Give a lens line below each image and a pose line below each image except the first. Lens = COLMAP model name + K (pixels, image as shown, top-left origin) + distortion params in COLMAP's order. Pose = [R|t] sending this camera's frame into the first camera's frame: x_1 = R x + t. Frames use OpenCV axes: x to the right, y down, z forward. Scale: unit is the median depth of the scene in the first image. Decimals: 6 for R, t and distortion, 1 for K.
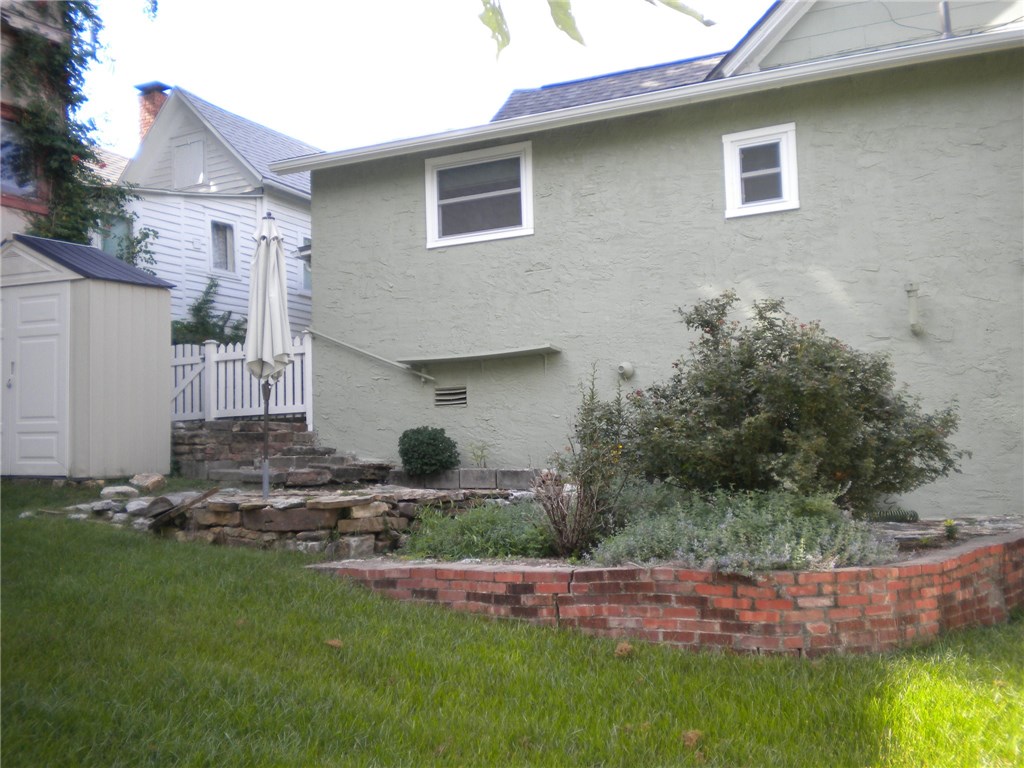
lens RADIAL K [[1206.3, 0, 512.0], [0, 1206.3, 384.0], [0, 0, 1]] dist [0.057906, -0.437697]
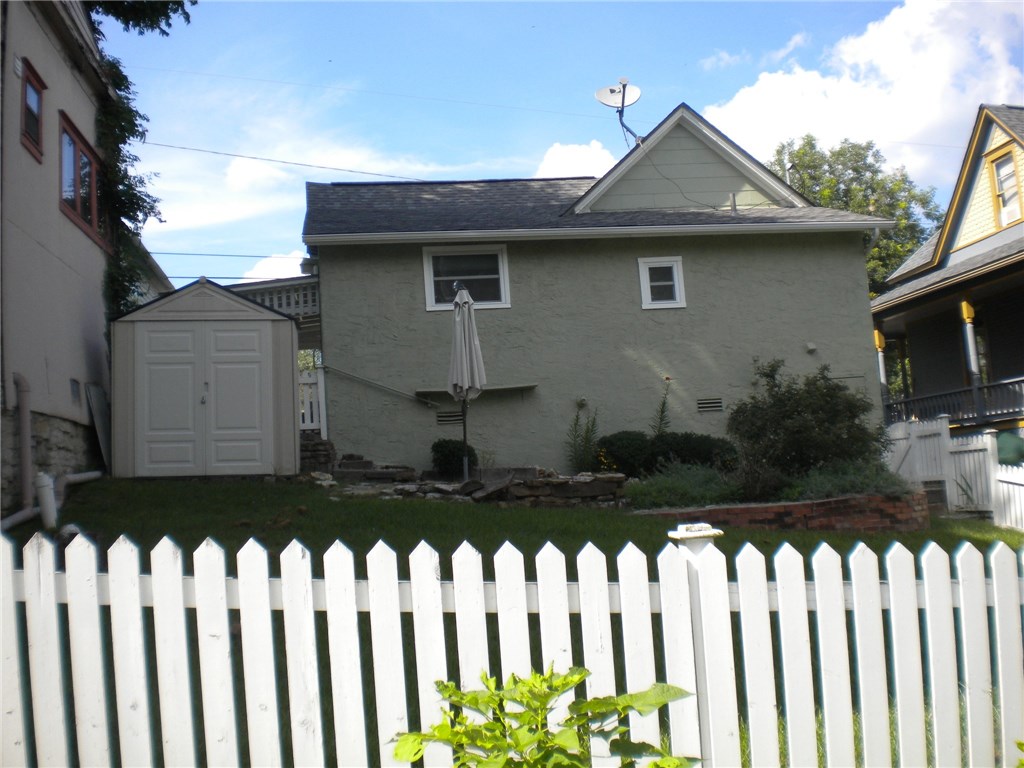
lens RADIAL K [[1072.6, 0, 512.0], [0, 1072.6, 384.0], [0, 0, 1]] dist [-0.069798, -0.175837]
pose [[0.808195, 0.033366, 0.587969, -0.781467], [-0.009984, 0.999027, -0.042969, 0.025830], [-0.588830, 0.028857, 0.807742, -0.053165]]
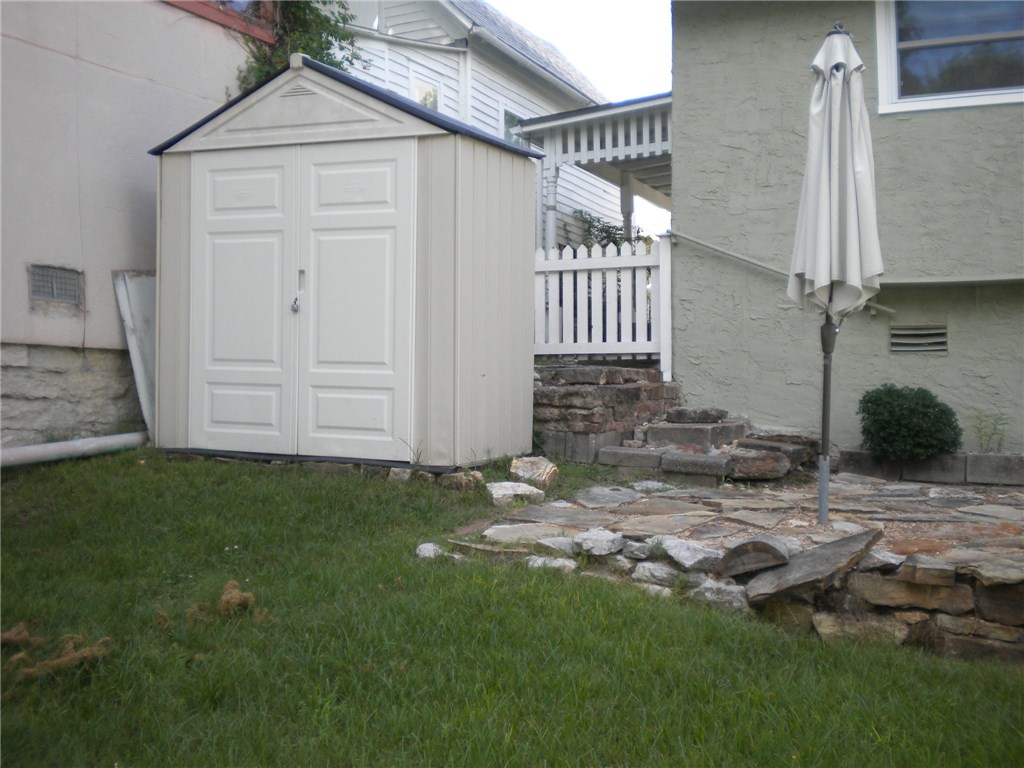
lens RADIAL K [[1206.3, 0, 512.0], [0, 1206.3, 384.0], [0, 0, 1]] dist [0.057906, -0.437697]
pose [[0.998768, 0.024324, 0.043242, -0.325812], [-0.027532, 0.996788, 0.075206, -0.009550], [-0.041274, -0.076304, 0.996230, 0.371160]]
